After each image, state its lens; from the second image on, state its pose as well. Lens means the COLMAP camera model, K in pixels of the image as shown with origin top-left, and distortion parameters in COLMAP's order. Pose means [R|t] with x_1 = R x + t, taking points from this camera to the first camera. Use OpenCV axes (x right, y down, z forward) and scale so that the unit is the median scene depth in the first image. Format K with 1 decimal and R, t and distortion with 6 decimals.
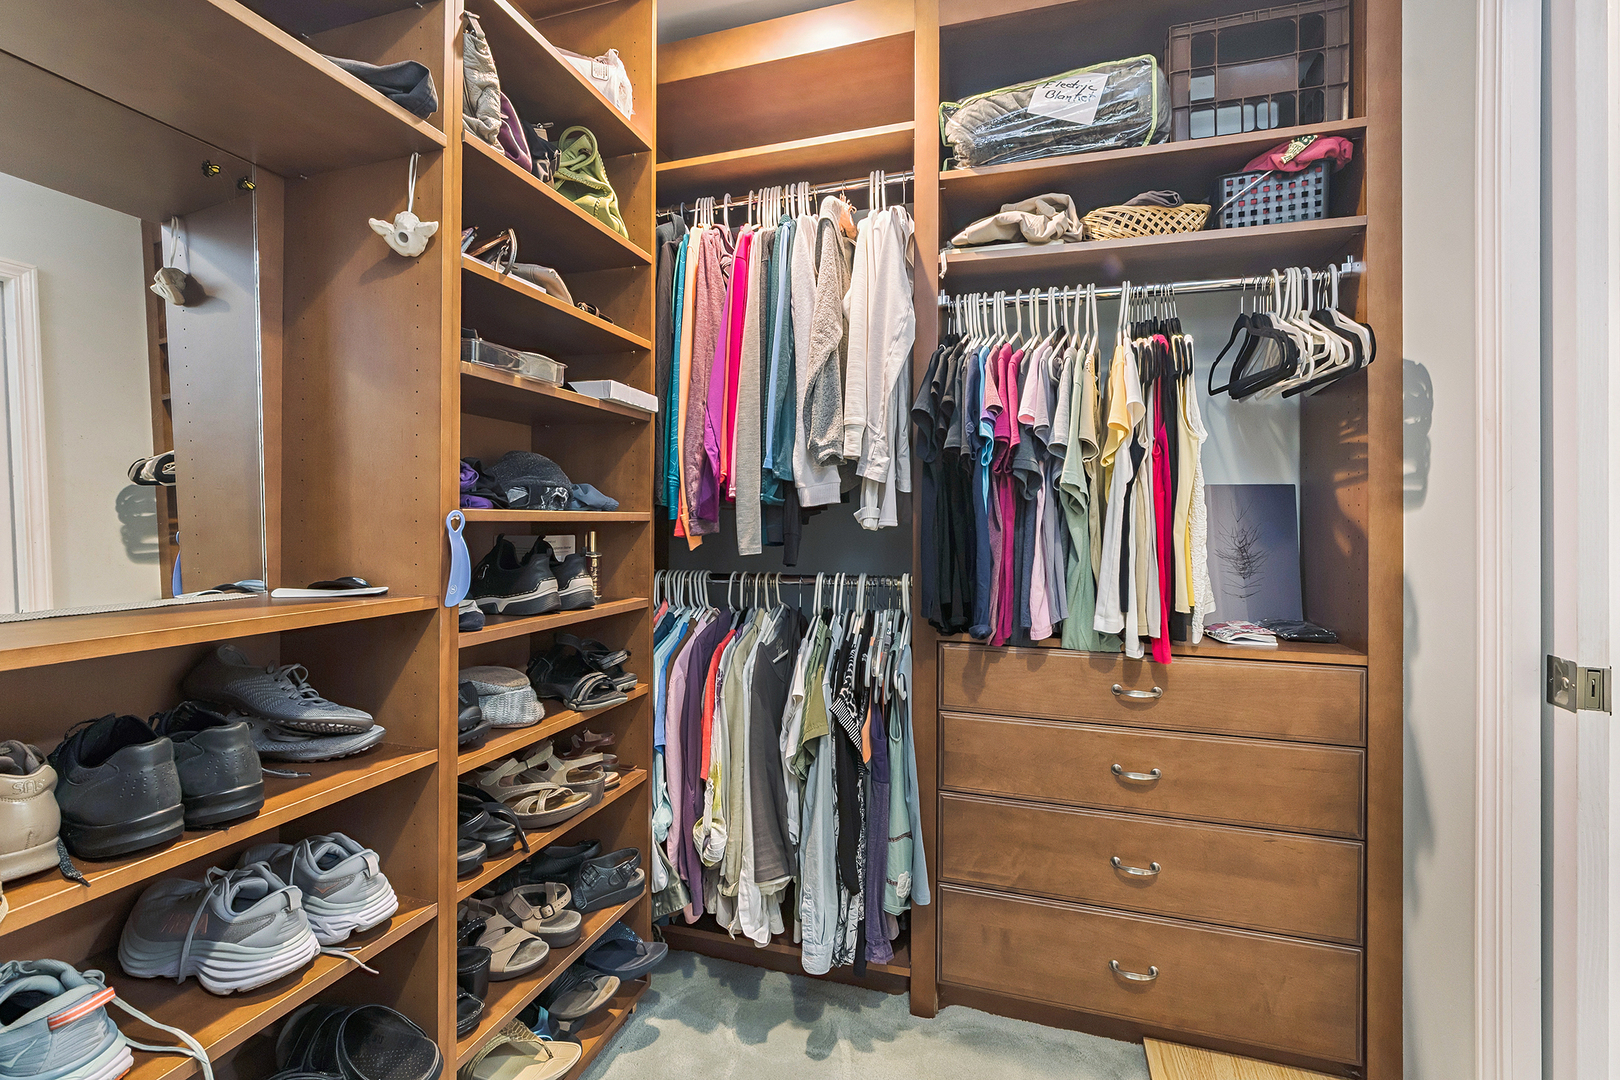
lens RADIAL K [[724.0, 0, 810.0], [0, 724.0, 540.0], [0, 0, 1]] dist [0.000093, -0.000265]
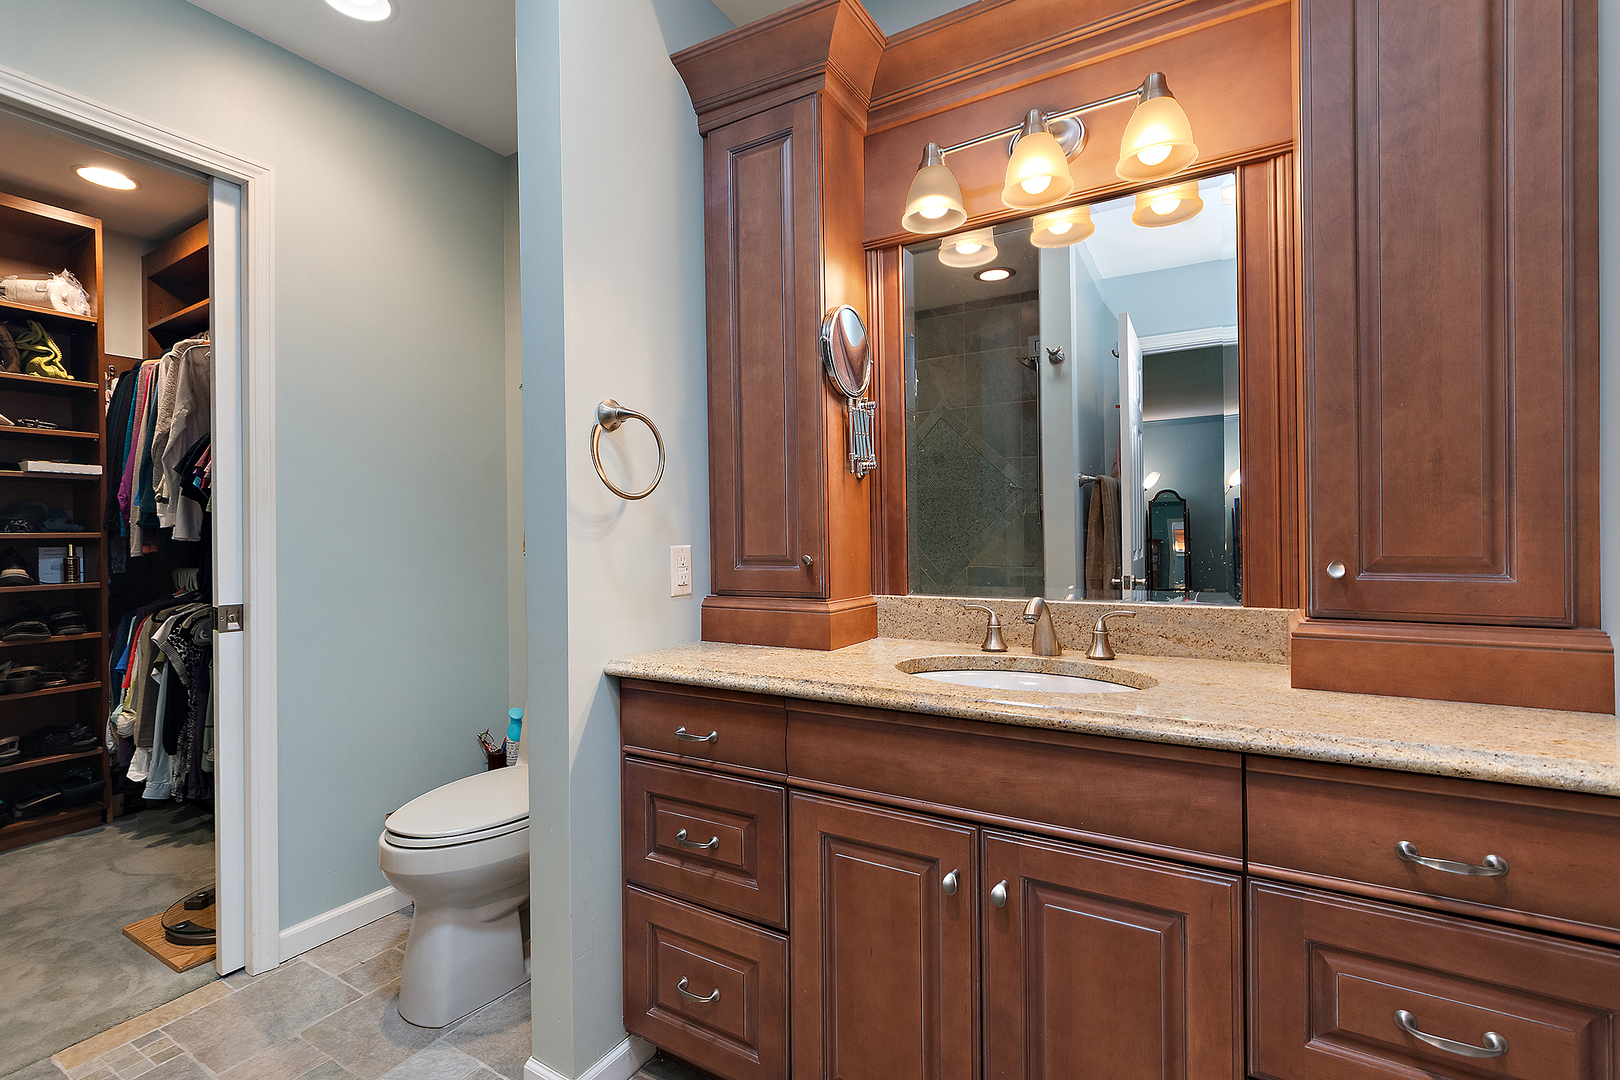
lens RADIAL K [[724.0, 0, 810.0], [0, 724.0, 540.0], [0, 0, 1]] dist [0.000093, -0.000265]
pose [[0.973313, -0.016297, -0.228904, 1.866559], [0.017471, 0.999843, 0.003102, 0.004123], [0.228817, -0.007018, 0.973444, -0.301695]]
